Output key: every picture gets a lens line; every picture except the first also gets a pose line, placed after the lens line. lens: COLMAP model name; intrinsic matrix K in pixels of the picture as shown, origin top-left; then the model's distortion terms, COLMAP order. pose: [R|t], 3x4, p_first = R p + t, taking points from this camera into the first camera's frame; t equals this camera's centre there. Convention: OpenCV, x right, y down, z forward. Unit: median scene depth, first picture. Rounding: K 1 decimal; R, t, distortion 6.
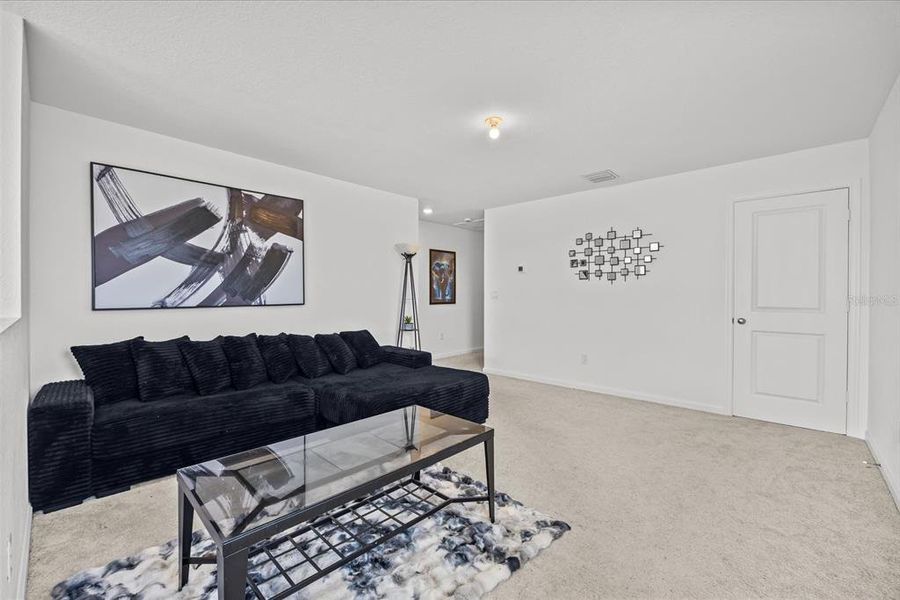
lens RADIAL K [[374.5, 0, 450.8], [0, 374.5, 297.5], [0, 0, 1]] dist [-0.011487, -0.000247]
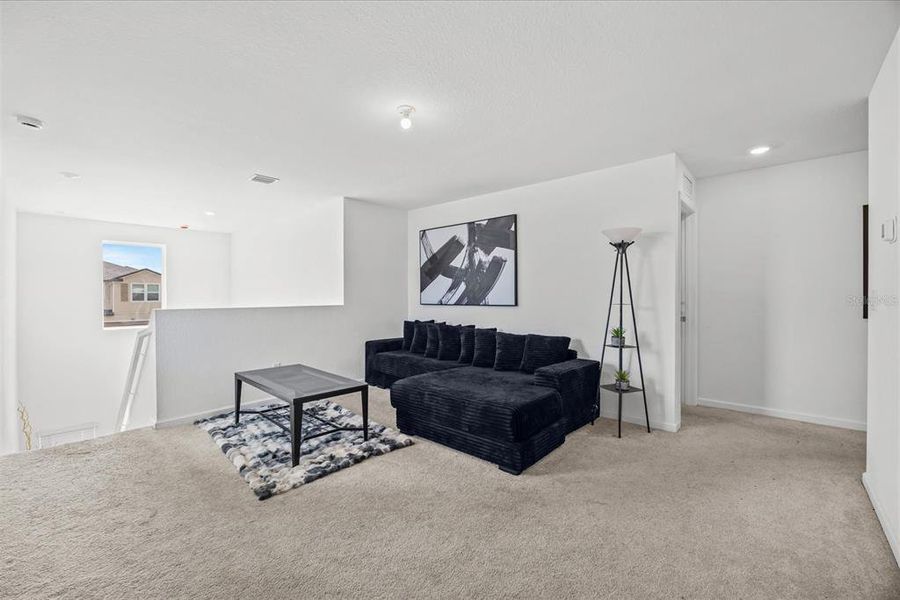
lens RADIAL K [[374.5, 0, 450.6], [0, 374.5, 299.2], [0, 0, 1]] dist [-0.011487, -0.000247]
pose [[0.021415, 0.014820, -0.999661, 0.854514], [-0.005636, 0.999876, 0.014703, -0.019857], [0.999755, 0.005319, 0.021496, 0.898173]]
